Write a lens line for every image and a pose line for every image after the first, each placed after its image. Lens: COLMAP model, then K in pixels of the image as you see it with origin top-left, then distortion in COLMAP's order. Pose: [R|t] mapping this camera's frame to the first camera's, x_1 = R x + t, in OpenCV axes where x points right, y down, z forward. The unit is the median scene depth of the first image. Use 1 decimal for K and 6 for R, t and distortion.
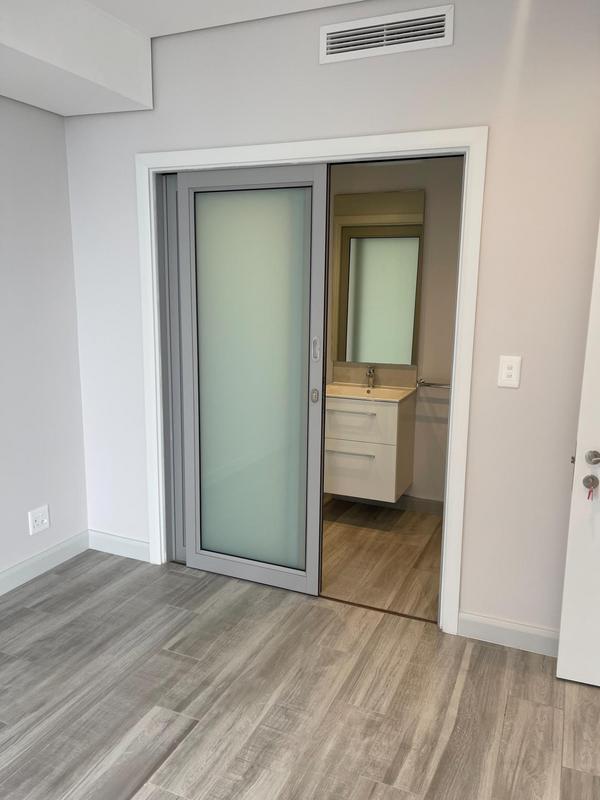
lens RADIAL K [[603.1, 0, 296.4], [0, 603.1, 403.0], [0, 0, 1]] dist [0.058019, -0.061139]
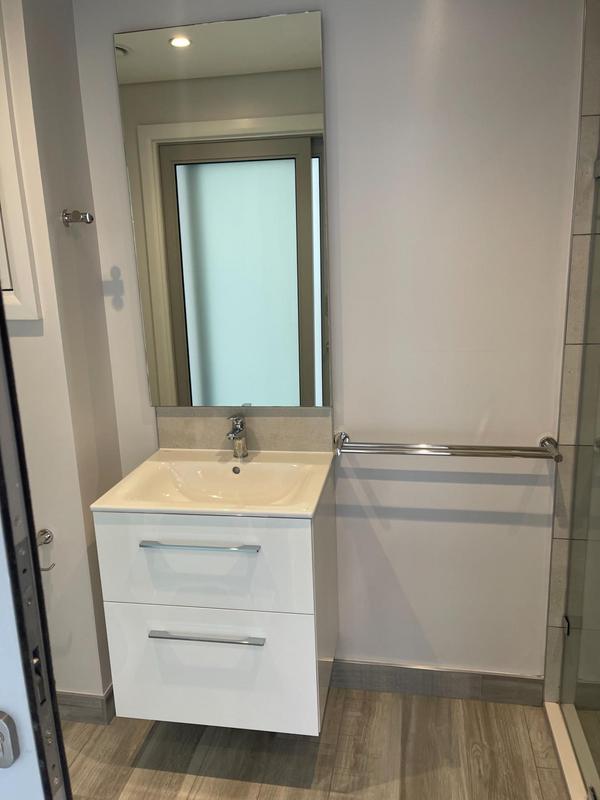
lens RADIAL K [[612.6, 0, 300.2], [0, 612.6, 390.1], [0, 0, 1]] dist [0.056291, -0.088753]
pose [[0.968324, -0.090178, 0.232844, 0.063051], [0.084948, 0.995858, 0.032414, -0.091482], [-0.234803, -0.011608, 0.971974, 0.530118]]
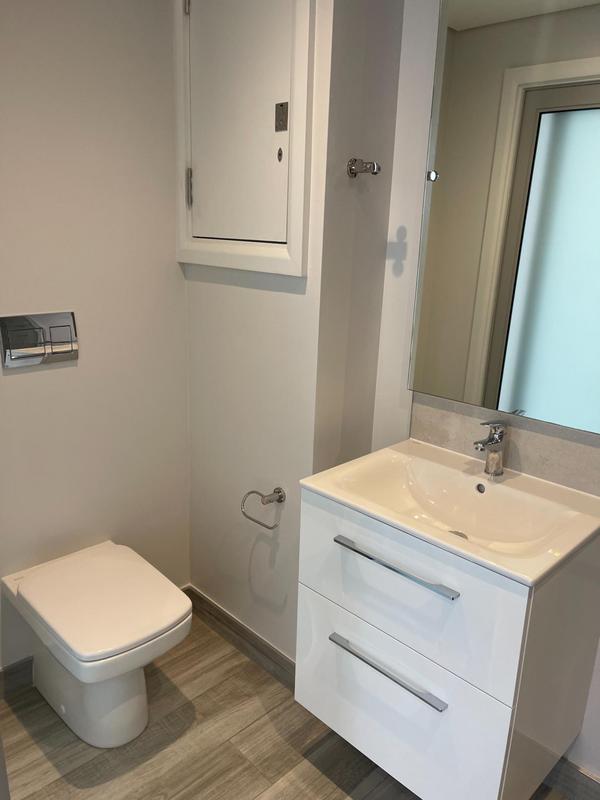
lens RADIAL K [[603.1, 0, 296.4], [0, 603.1, 403.0], [0, 0, 1]] dist [0.058019, -0.061139]
pose [[0.929240, 0.120910, -0.349133, 0.138656], [-0.092100, 0.990912, 0.098038, -0.097881], [0.357814, -0.058946, 0.931930, 0.610736]]
